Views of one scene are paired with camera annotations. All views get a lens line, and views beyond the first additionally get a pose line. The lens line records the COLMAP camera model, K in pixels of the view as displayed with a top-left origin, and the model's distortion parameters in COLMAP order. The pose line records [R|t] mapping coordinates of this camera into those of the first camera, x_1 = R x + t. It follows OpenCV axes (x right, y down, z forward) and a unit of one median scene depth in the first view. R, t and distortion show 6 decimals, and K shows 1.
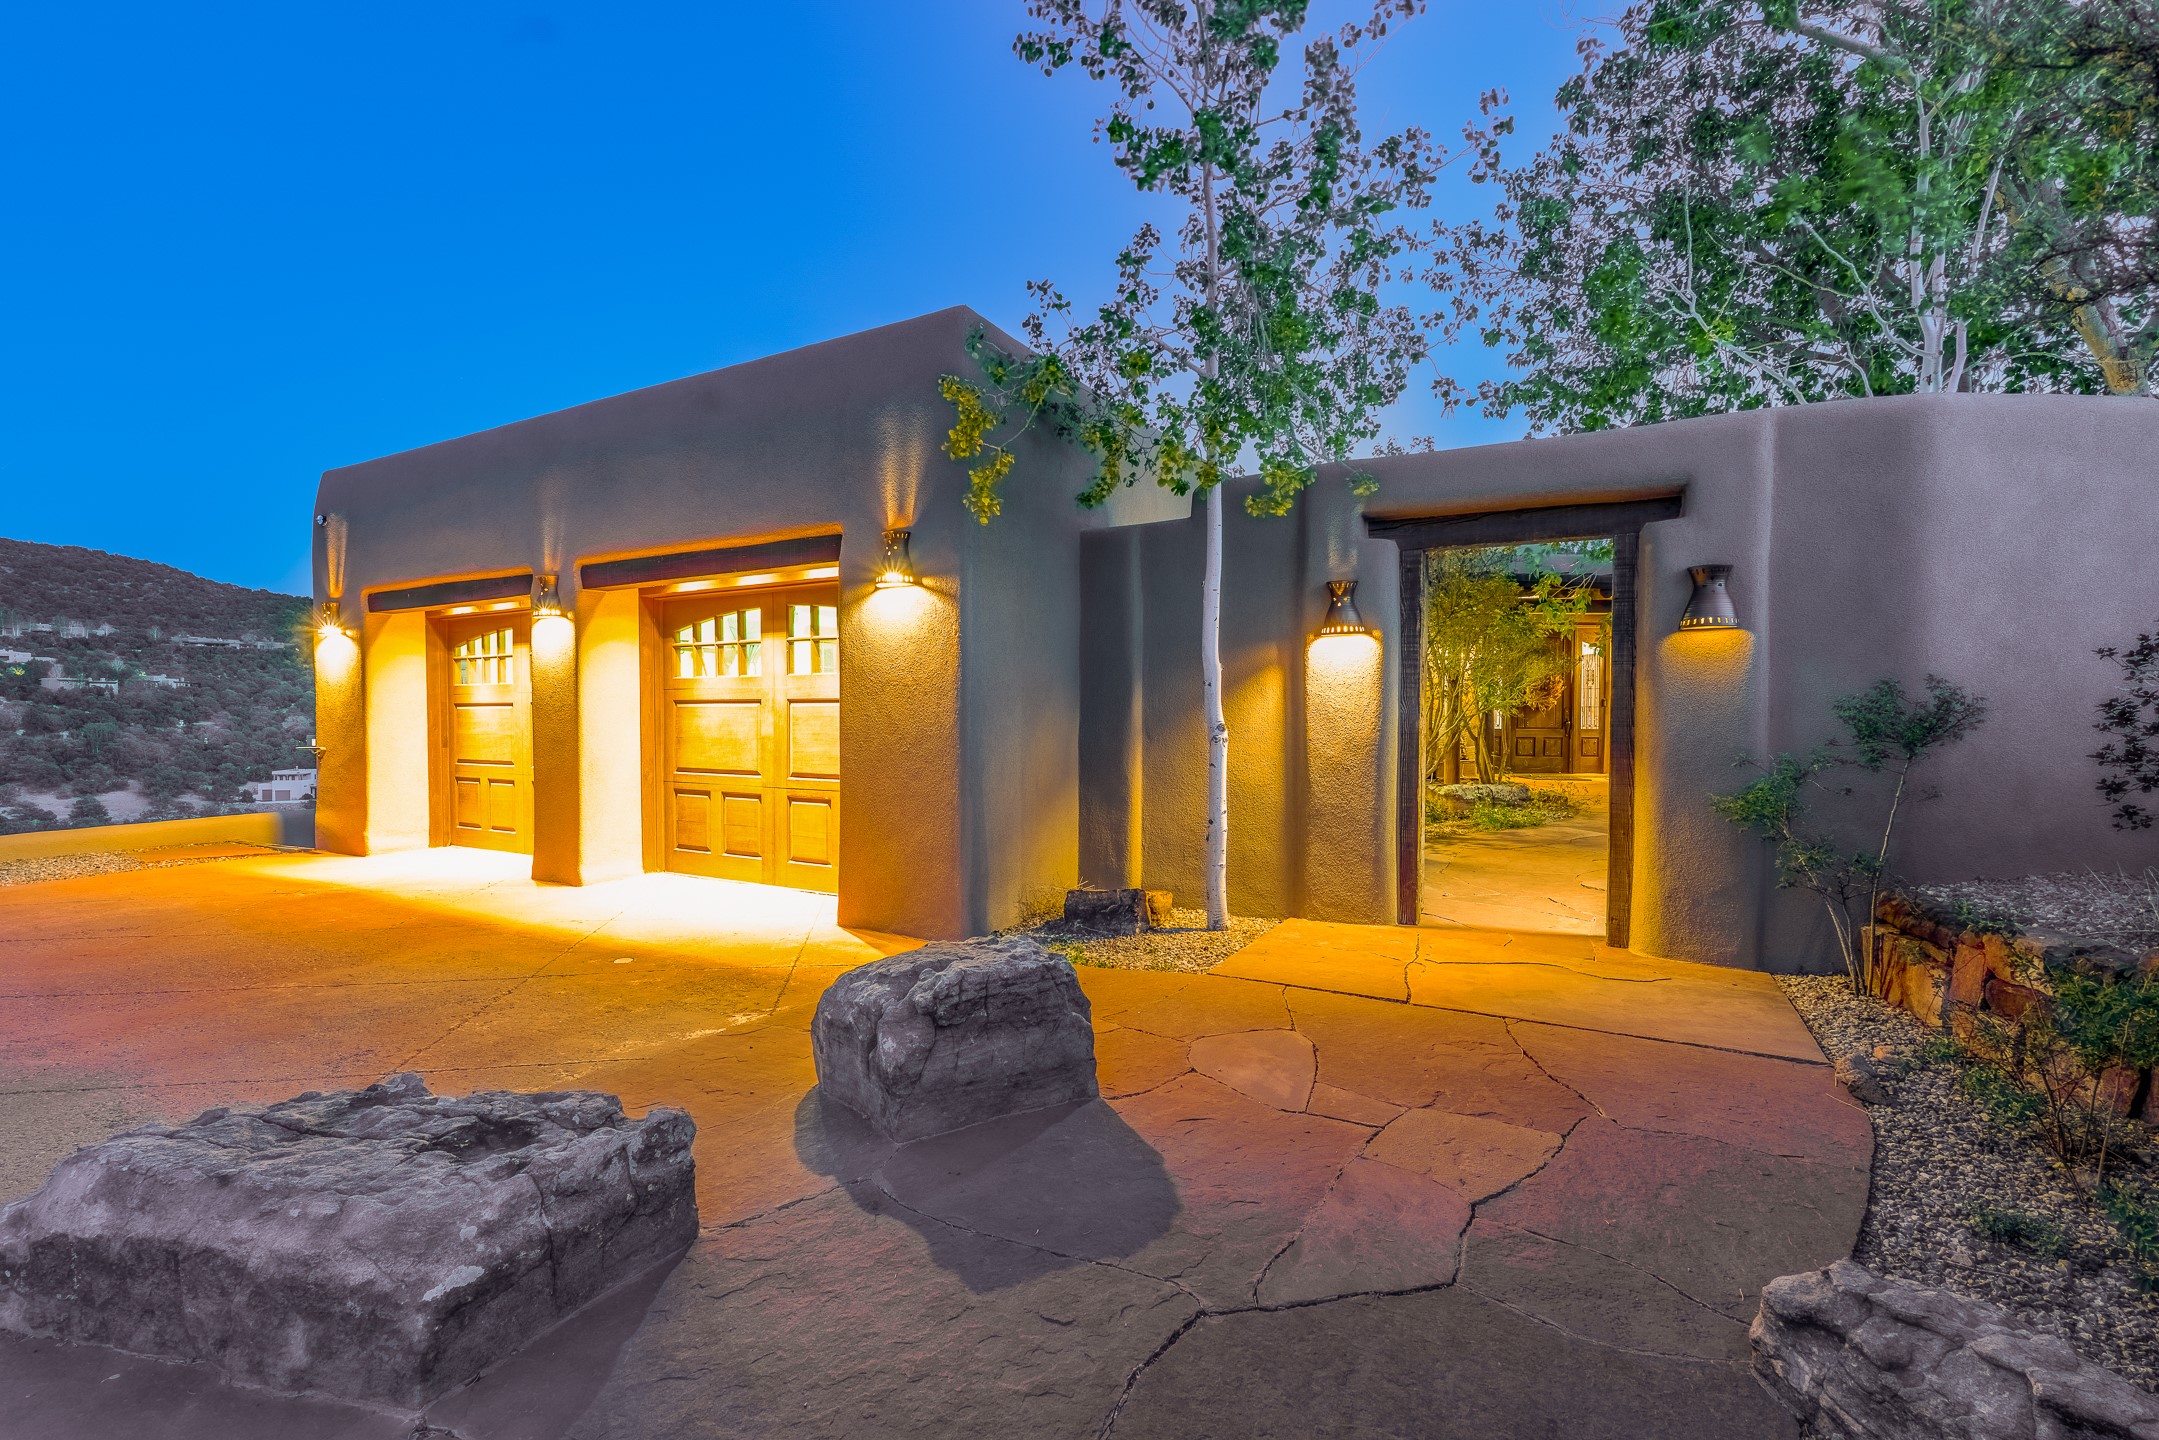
lens RADIAL K [[979.7, 0, 1078.5], [0, 979.7, 732.8], [0, 0, 1]] dist [0.013719, 0.000224]
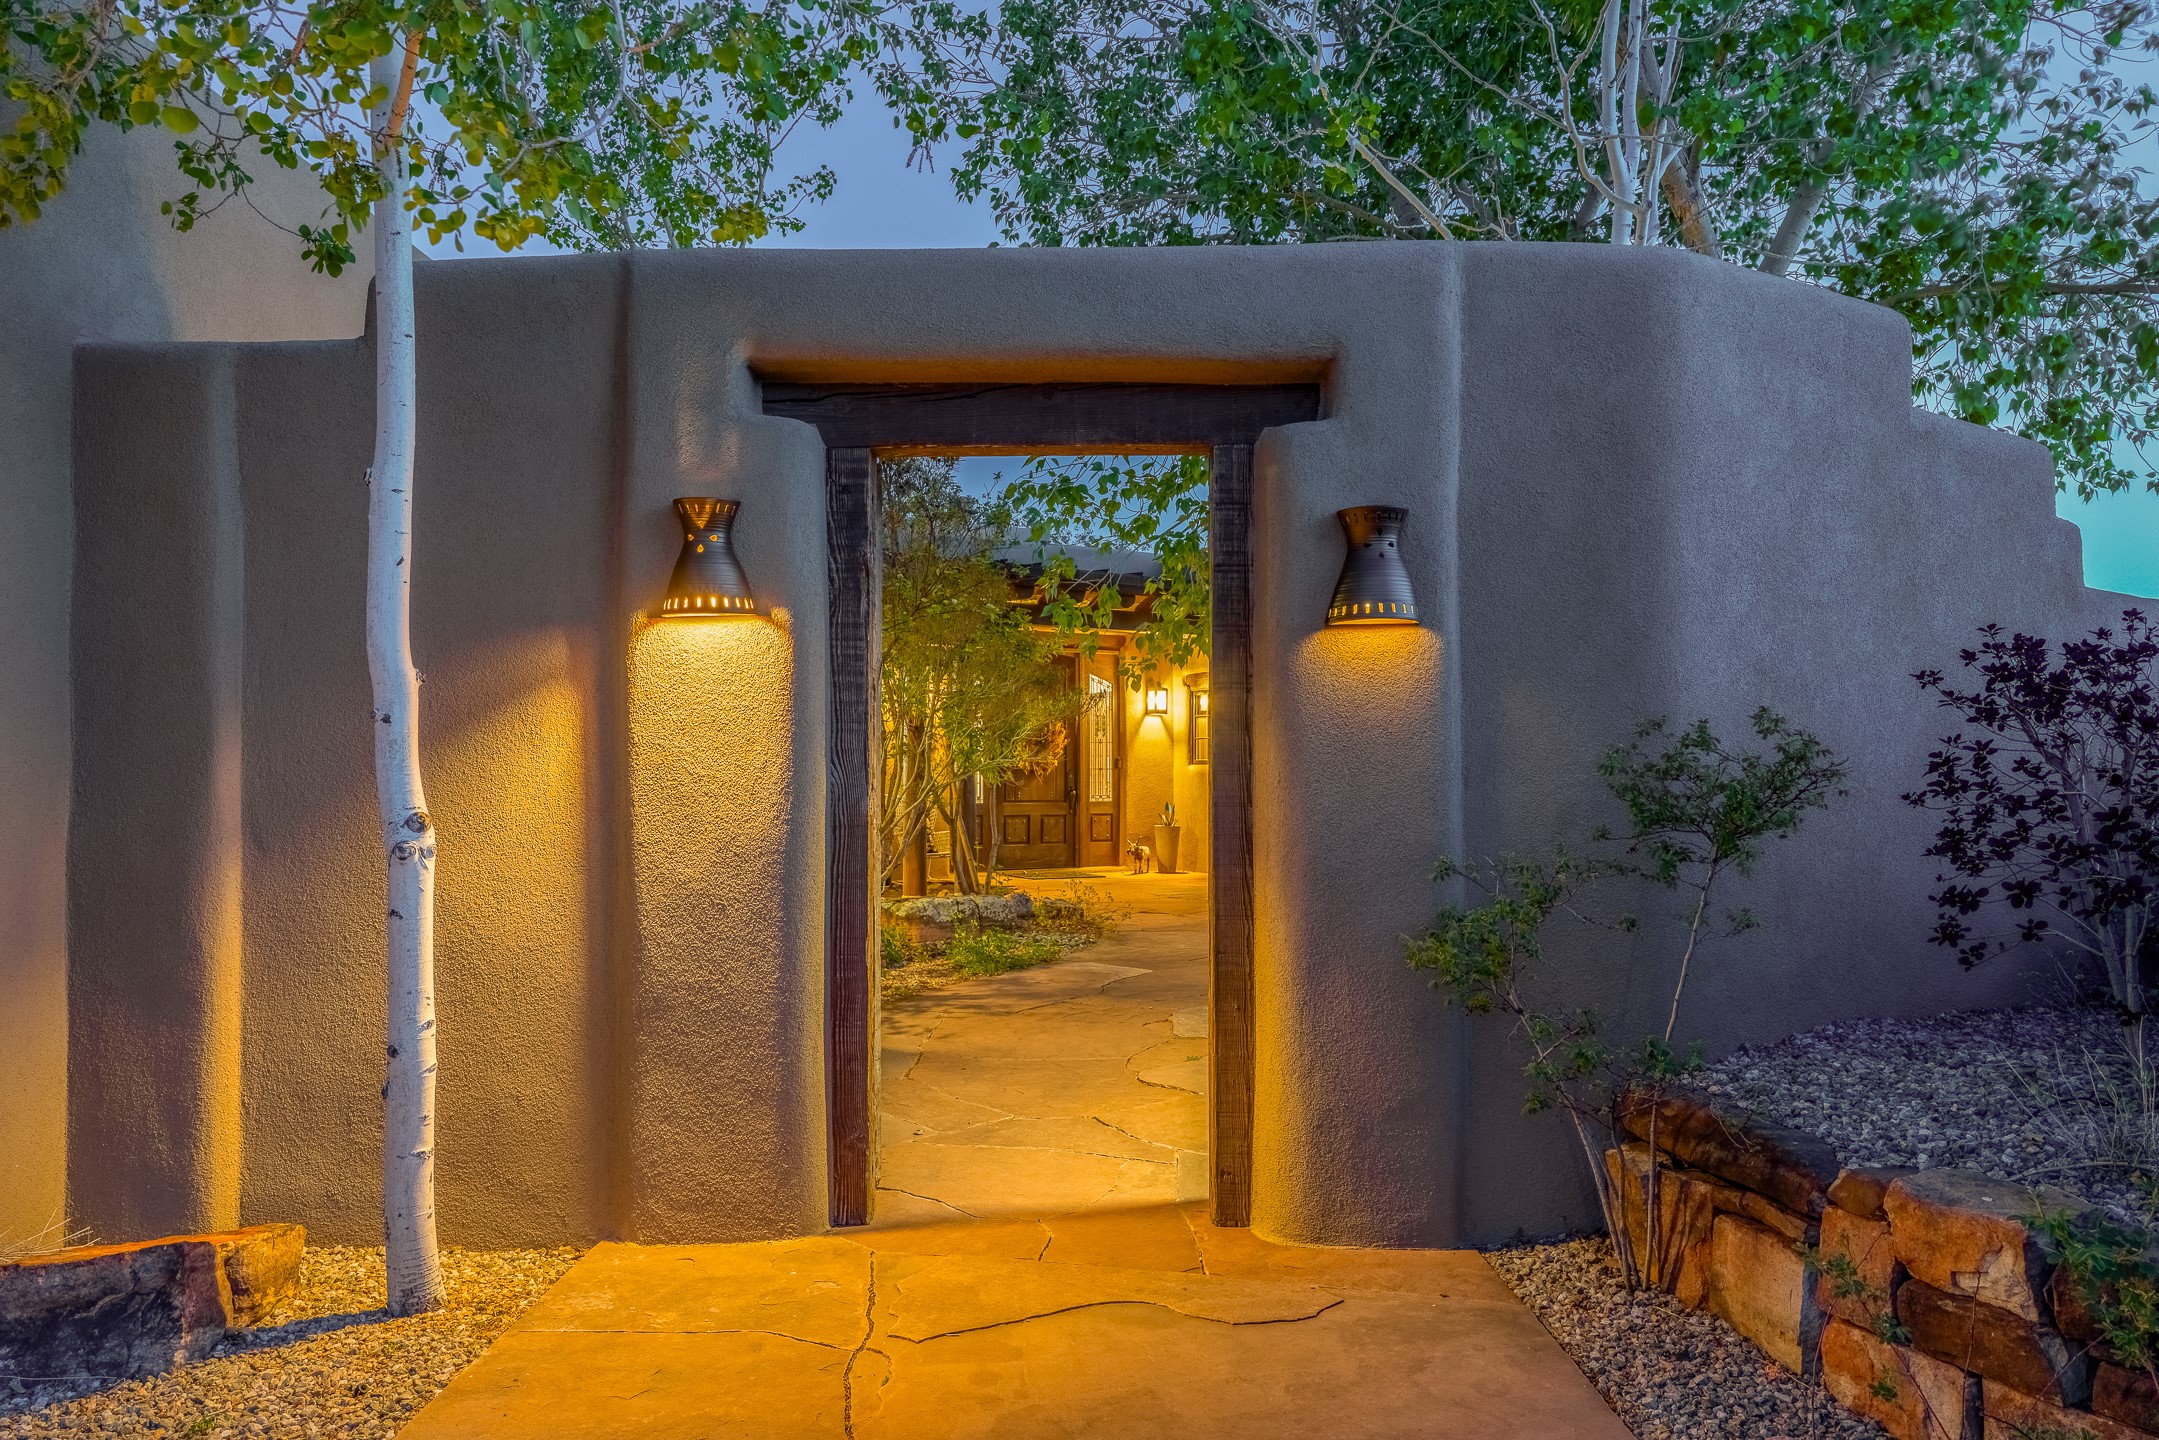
lens RADIAL K [[1444.5, 0, 1080.7], [0, 1444.5, 740.3], [0, 0, 1]] dist [-0.041593, -0.000944]
pose [[0.885236, 0.004942, 0.465116, 0.109959], [0.017109, 0.998921, -0.043175, -0.008958], [-0.464827, 0.046177, 0.884196, 0.323289]]
